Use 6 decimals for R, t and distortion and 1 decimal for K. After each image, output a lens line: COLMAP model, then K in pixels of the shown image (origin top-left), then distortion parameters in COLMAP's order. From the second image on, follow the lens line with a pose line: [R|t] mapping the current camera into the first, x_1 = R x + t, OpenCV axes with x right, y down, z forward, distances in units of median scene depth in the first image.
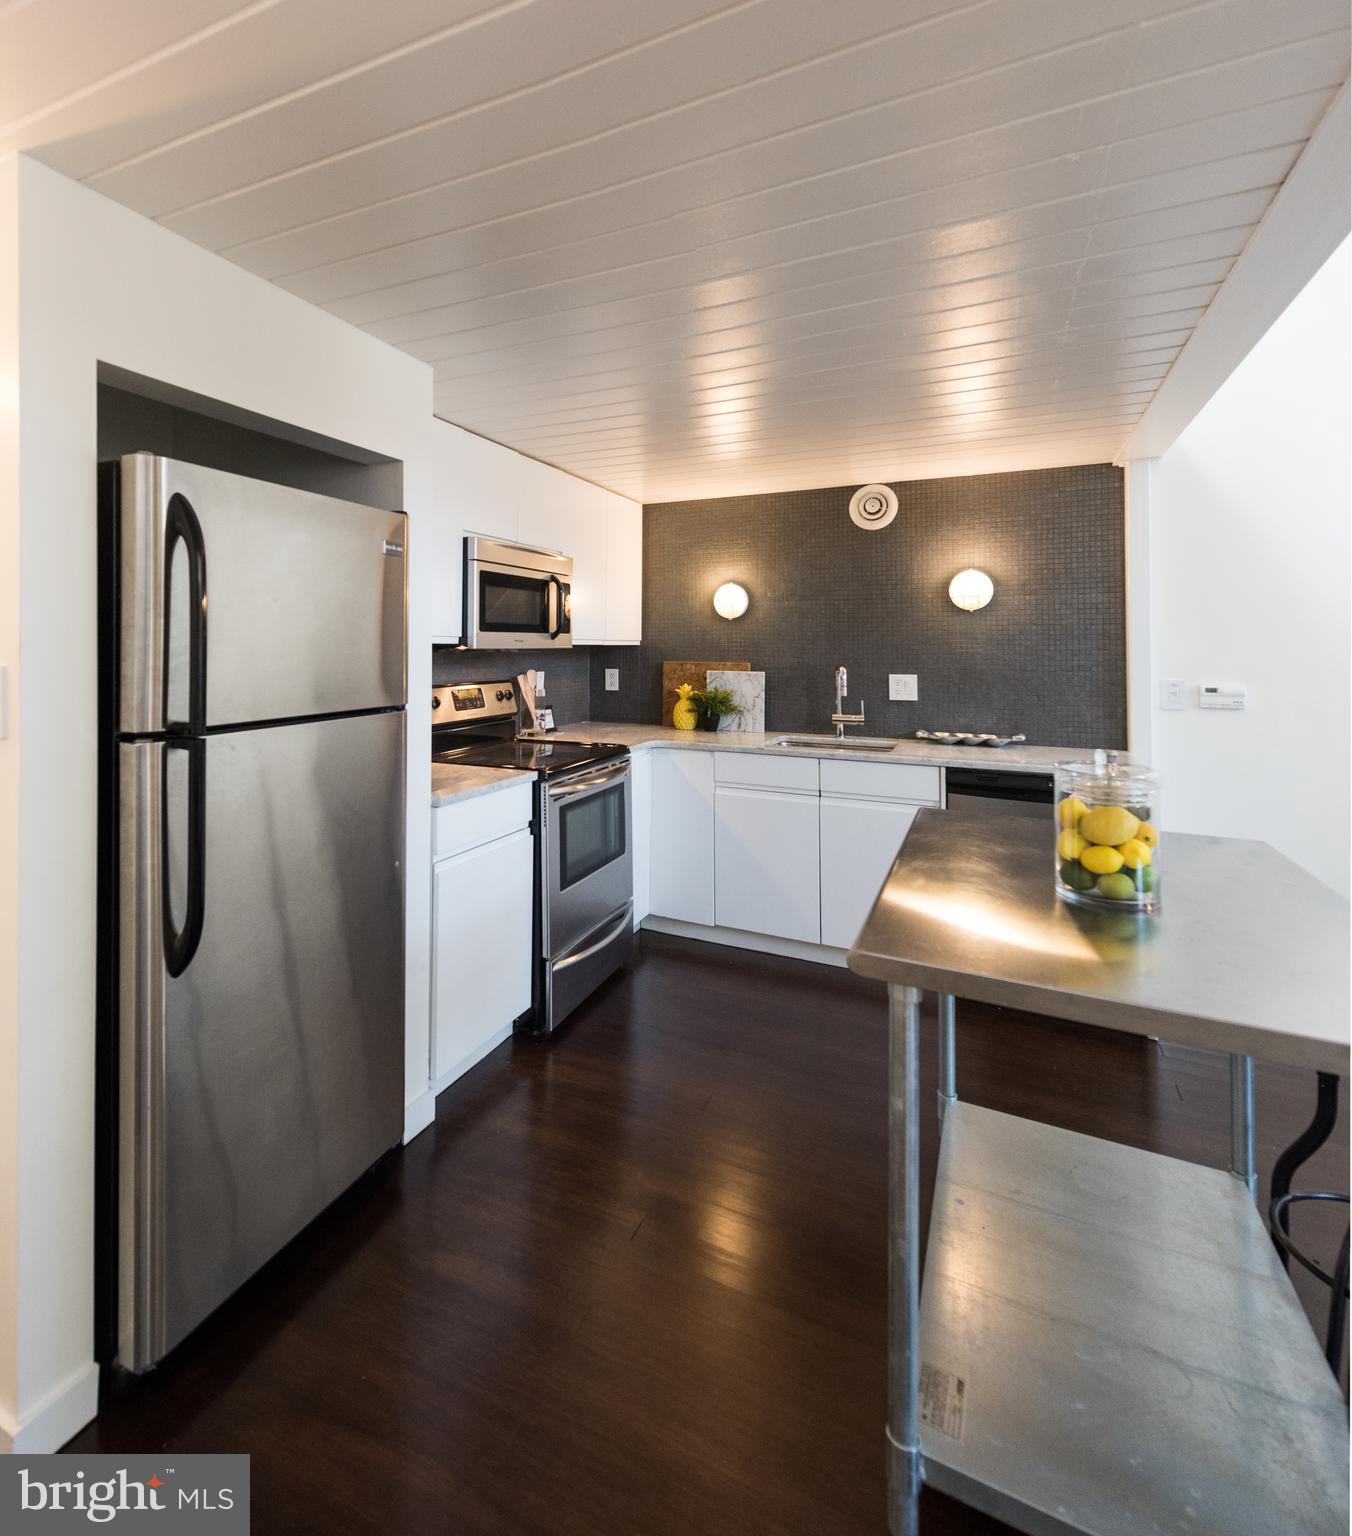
lens RADIAL K [[796.5, 0, 543.3], [0, 796.5, 636.3], [0, 0, 1]] dist [0.007236, 0.002624]
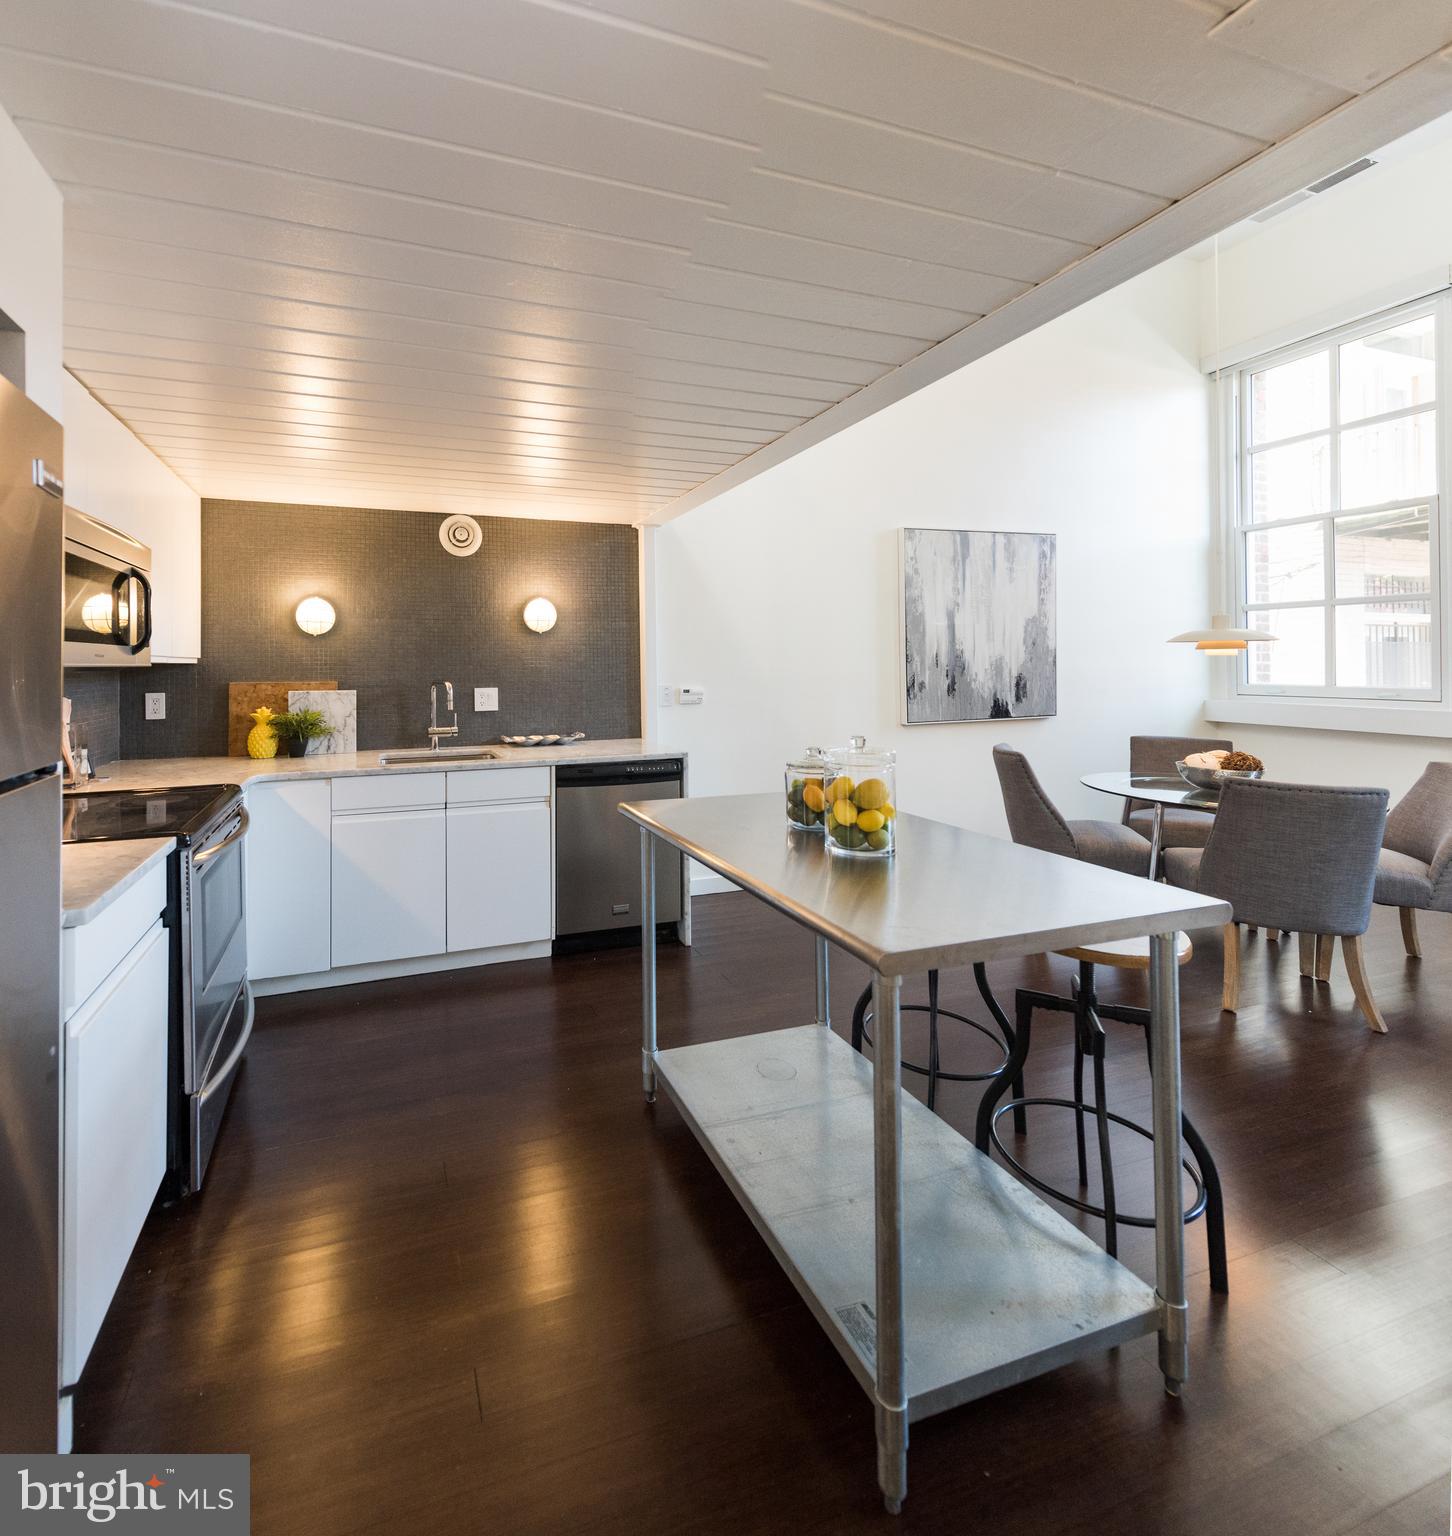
lens RADIAL K [[703.5, 0, 647.5], [0, 703.5, 657.3], [0, 0, 1]] dist [0.017251, -0.001560]
pose [[0.671348, 0.000239, 0.741142, -0.128509], [0.000728, 0.999999, -0.000982, 0.005990], [-0.741141, 0.001199, 0.671348, 0.166932]]
